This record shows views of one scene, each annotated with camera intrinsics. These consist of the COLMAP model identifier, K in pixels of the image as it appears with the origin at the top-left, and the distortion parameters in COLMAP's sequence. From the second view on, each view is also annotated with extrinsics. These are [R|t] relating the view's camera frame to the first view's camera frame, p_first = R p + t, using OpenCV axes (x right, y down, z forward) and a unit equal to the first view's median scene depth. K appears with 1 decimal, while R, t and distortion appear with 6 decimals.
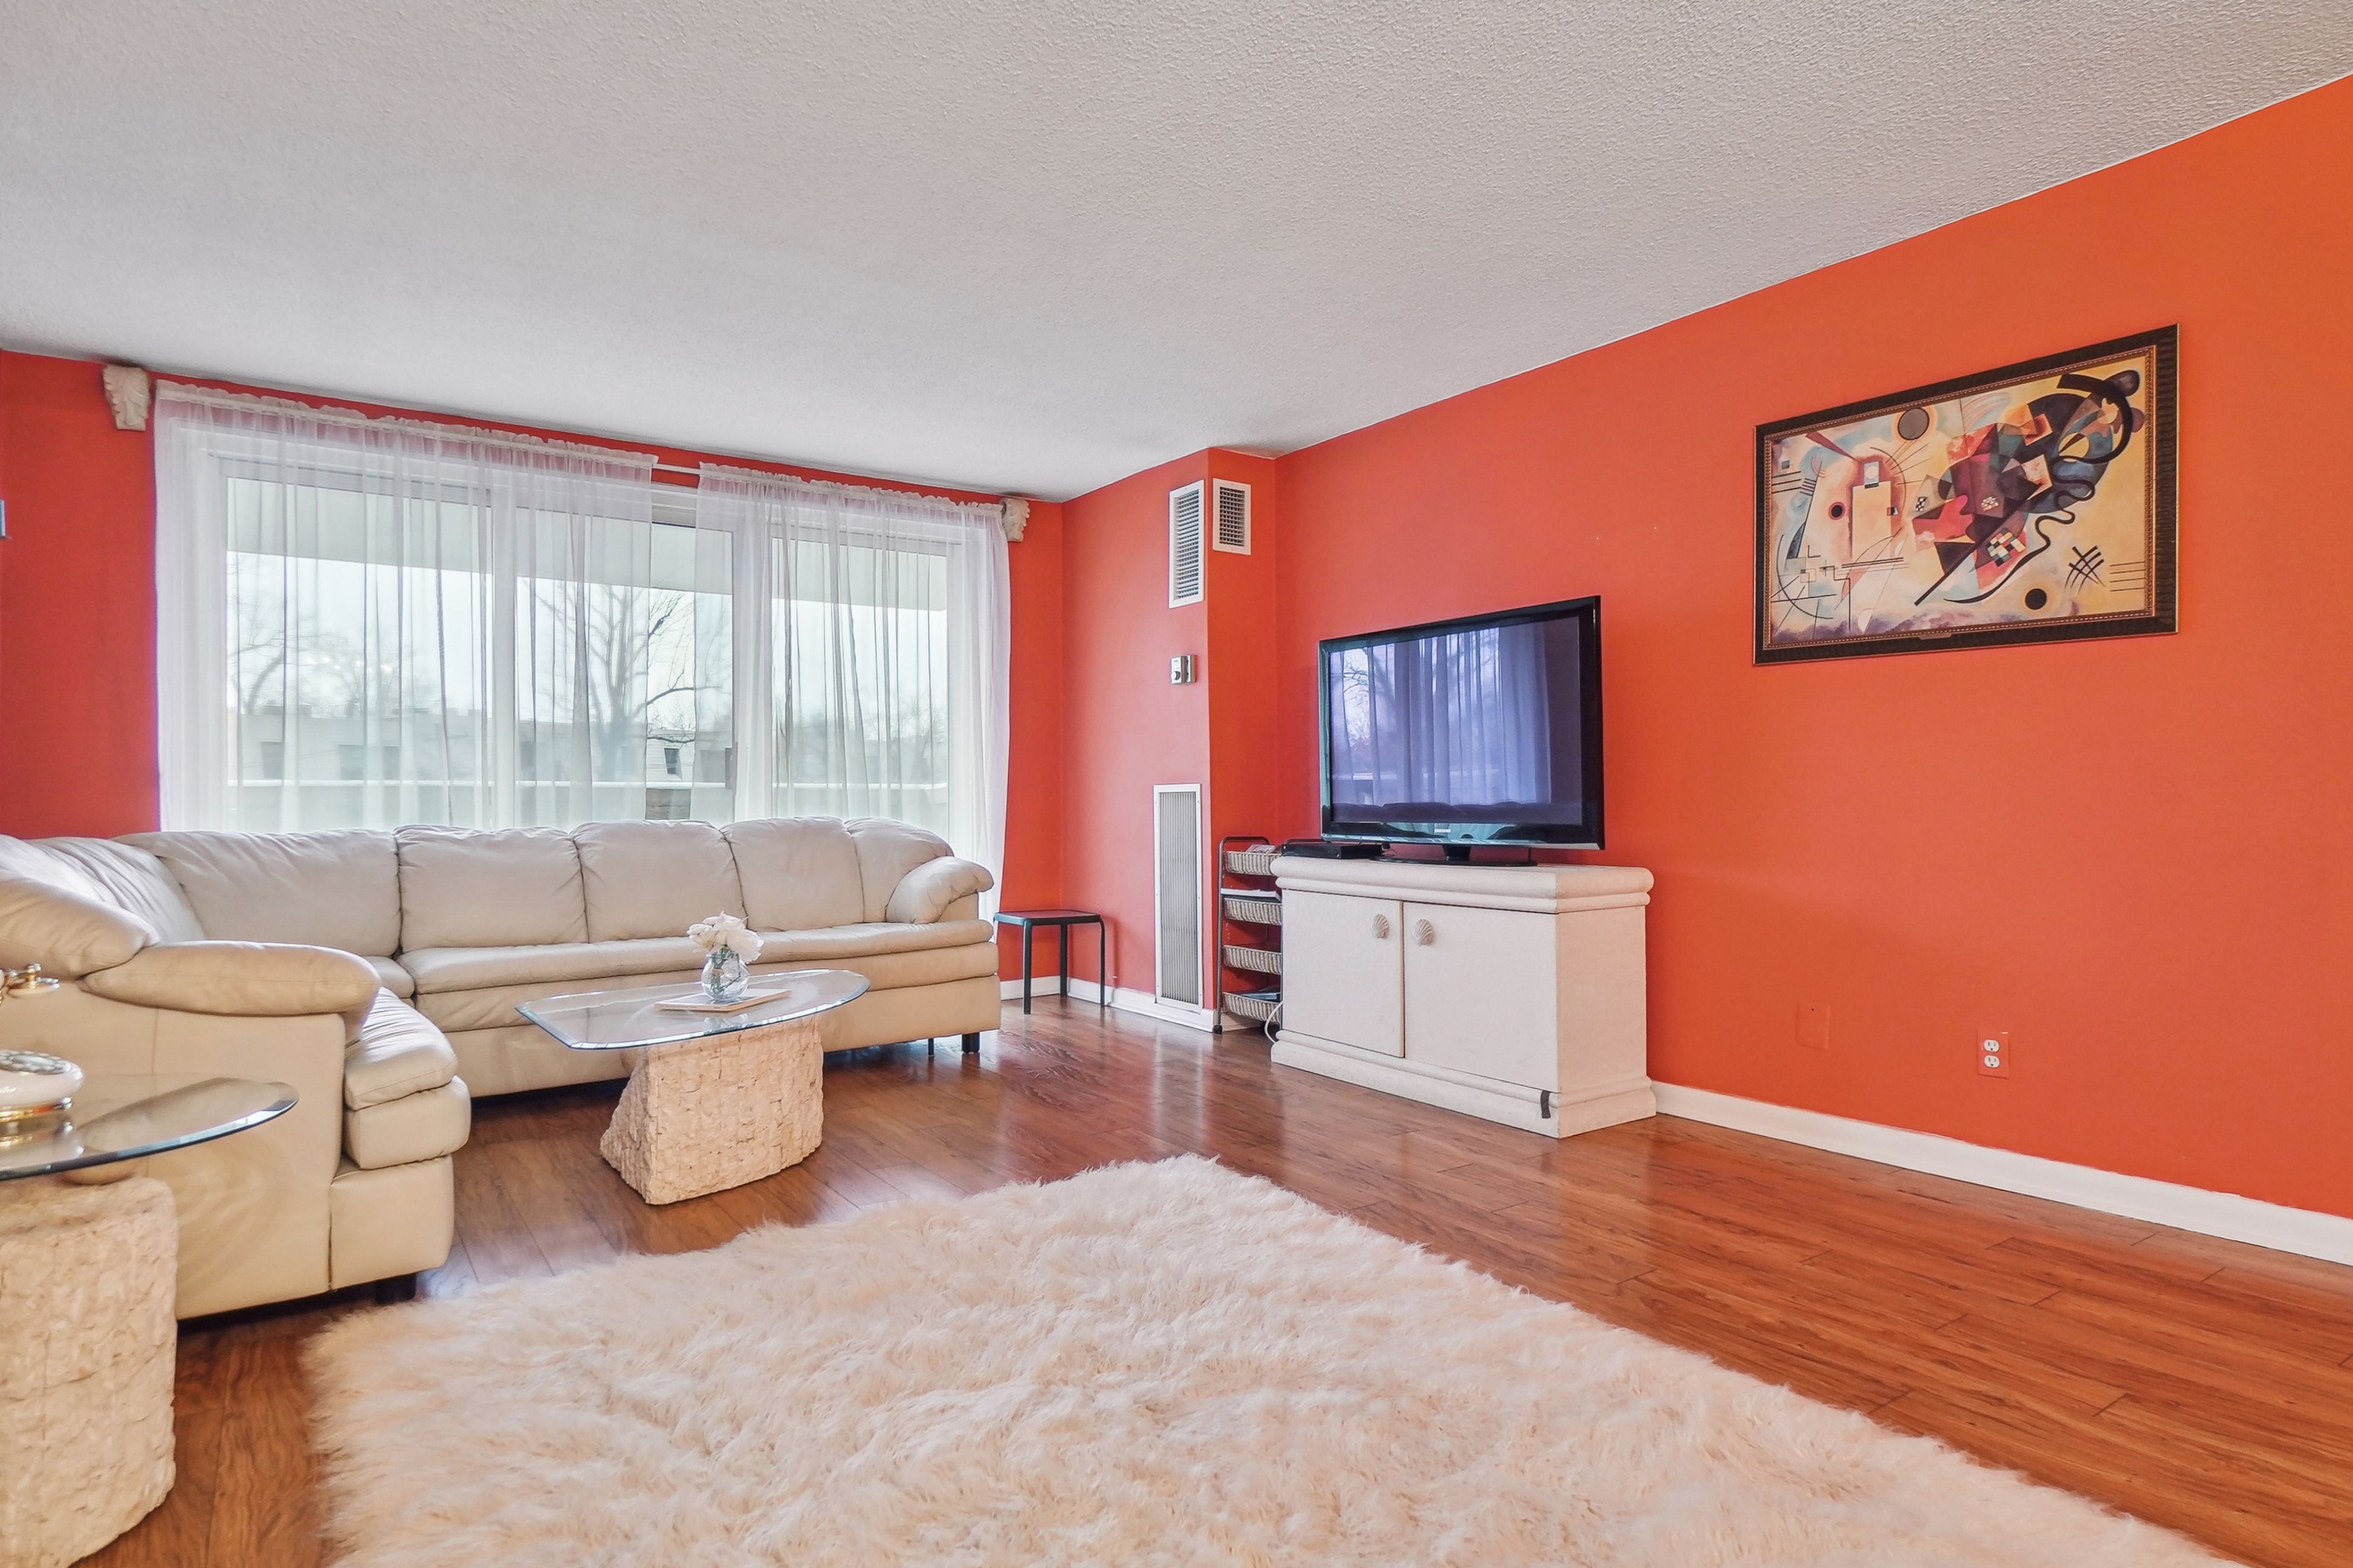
lens RADIAL K [[1277.1, 0, 1150.4], [0, 1277.1, 799.7], [0, 0, 1]] dist [0.010041, -0.005507]
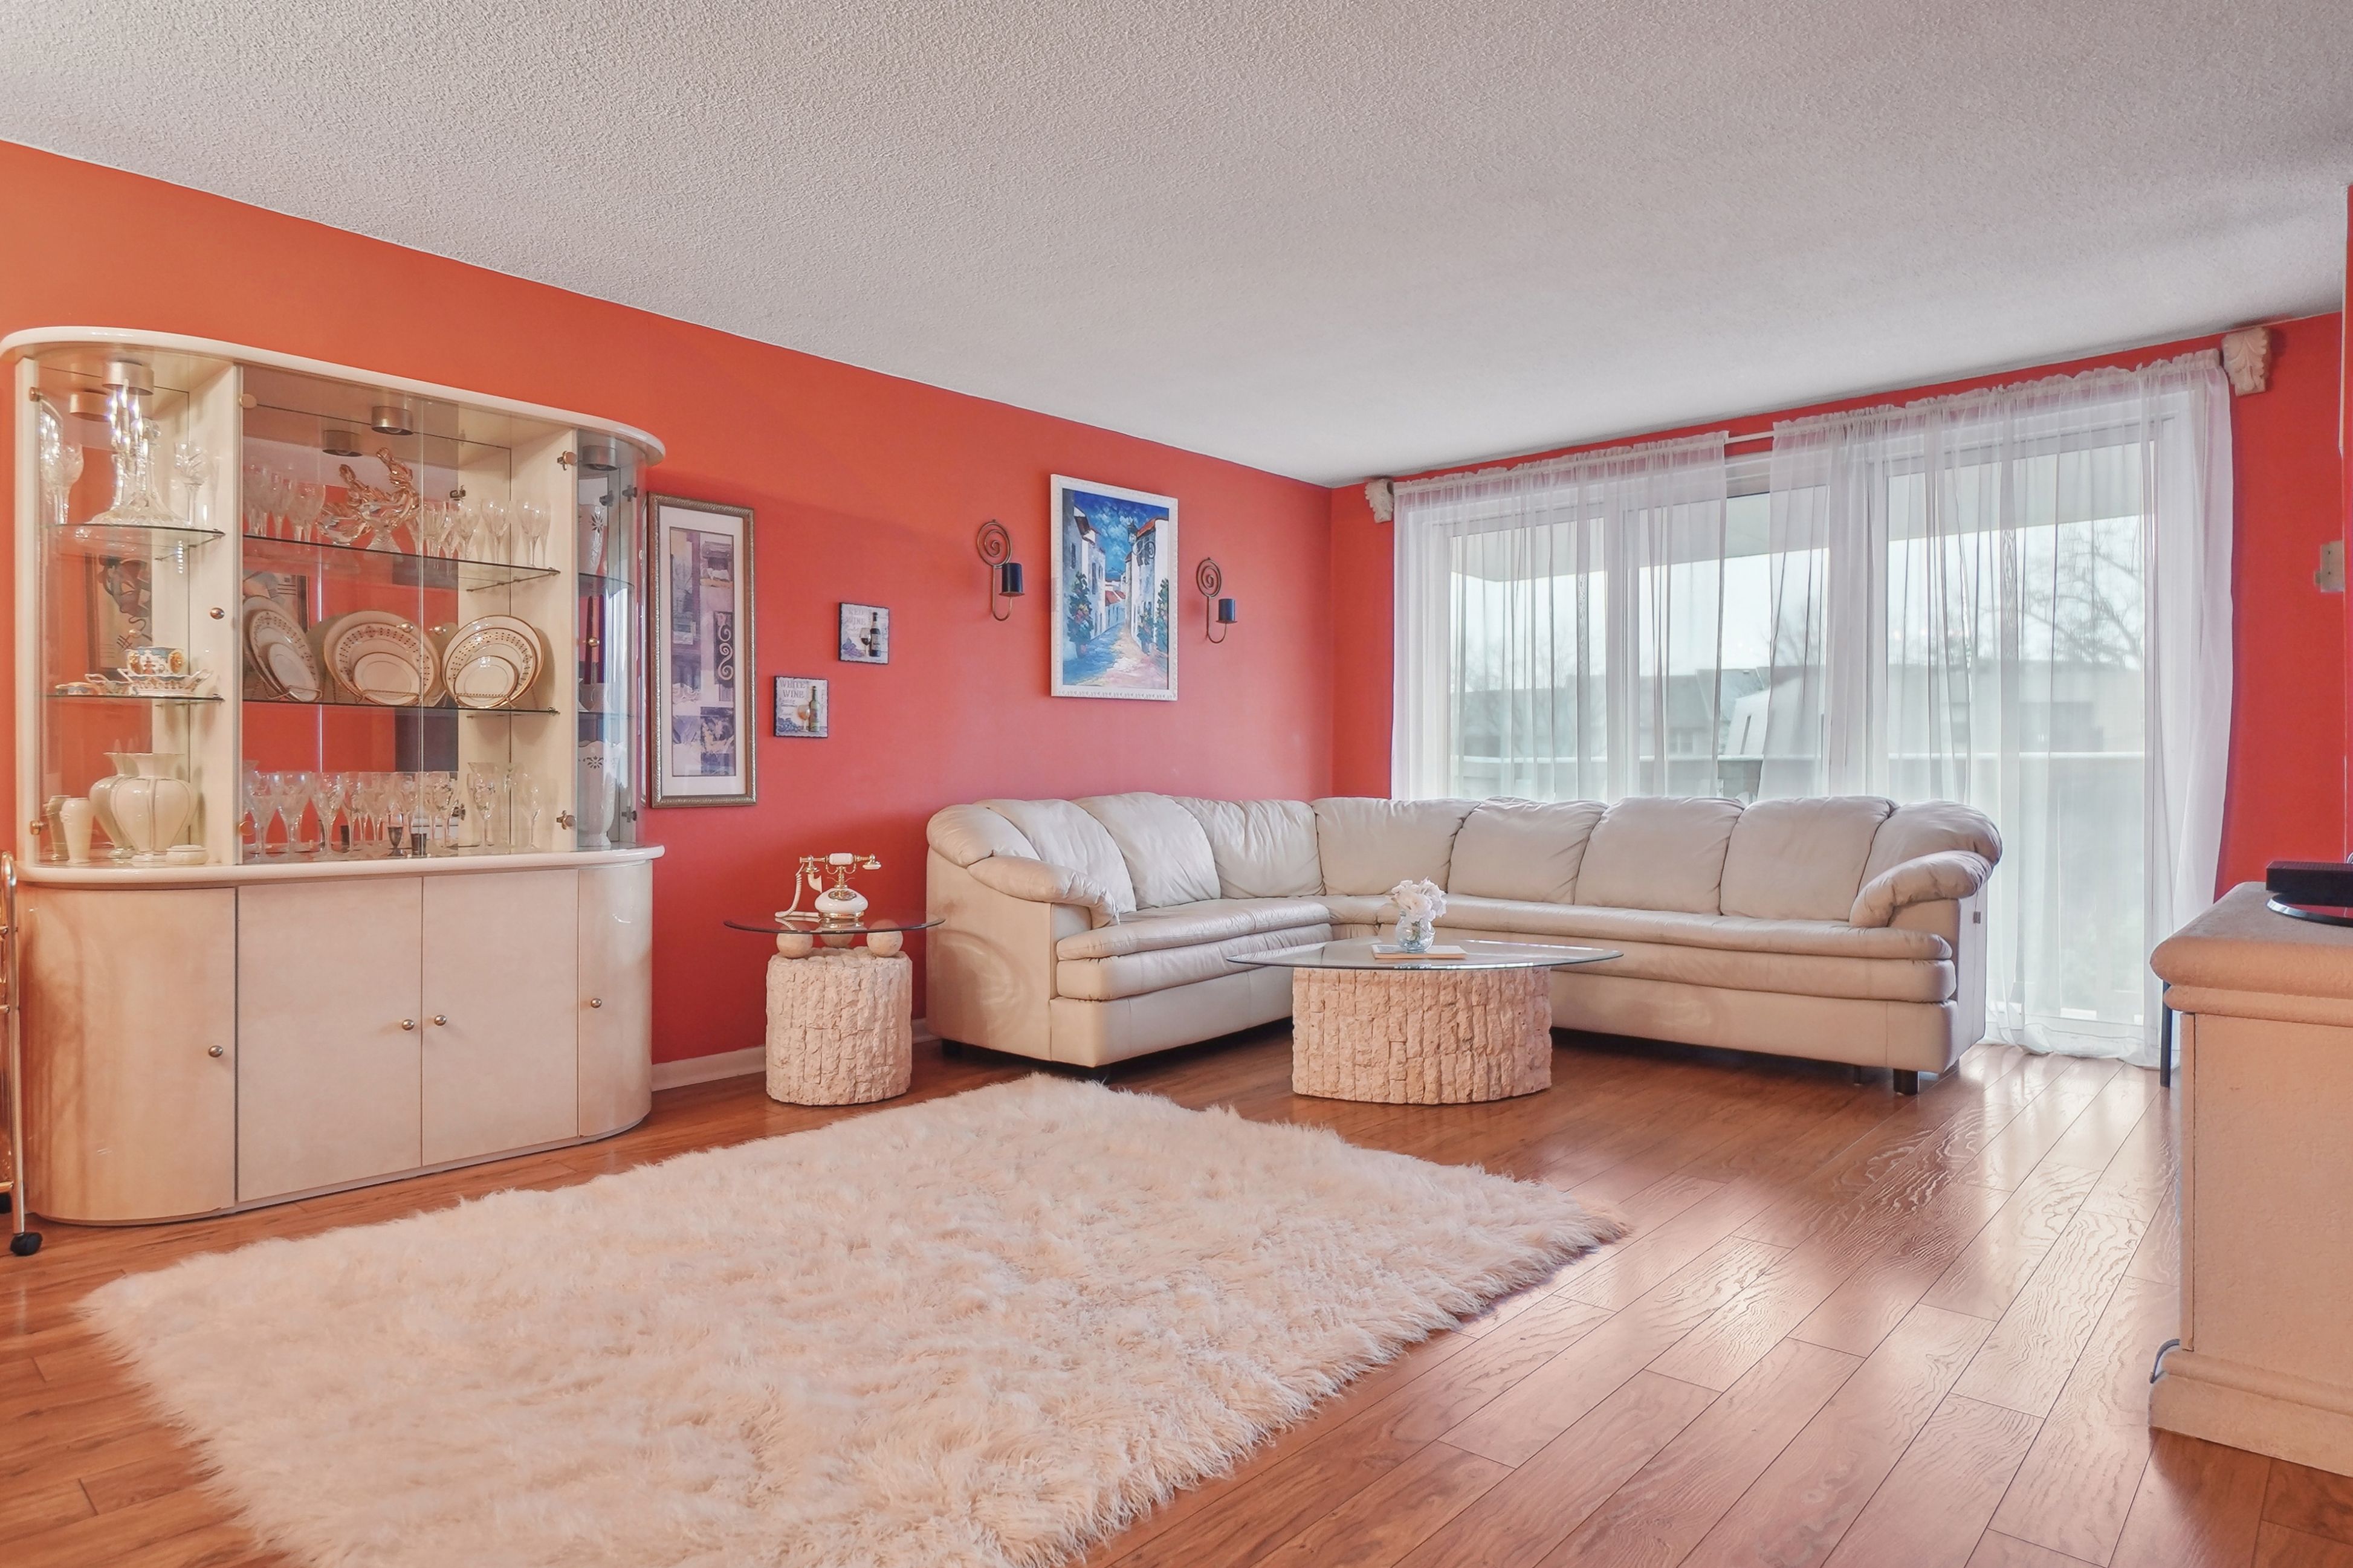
lens RADIAL K [[1346.0, 0, 1153.9], [0, 1346.0, 791.2], [0, 0, 1]] dist [-0.003035, -0.000065]
pose [[0.231953, 0.018312, -0.972555, 0.578904], [0.002351, 0.999809, 0.019386, -0.010502], [0.972724, -0.006783, 0.231866, 0.349369]]
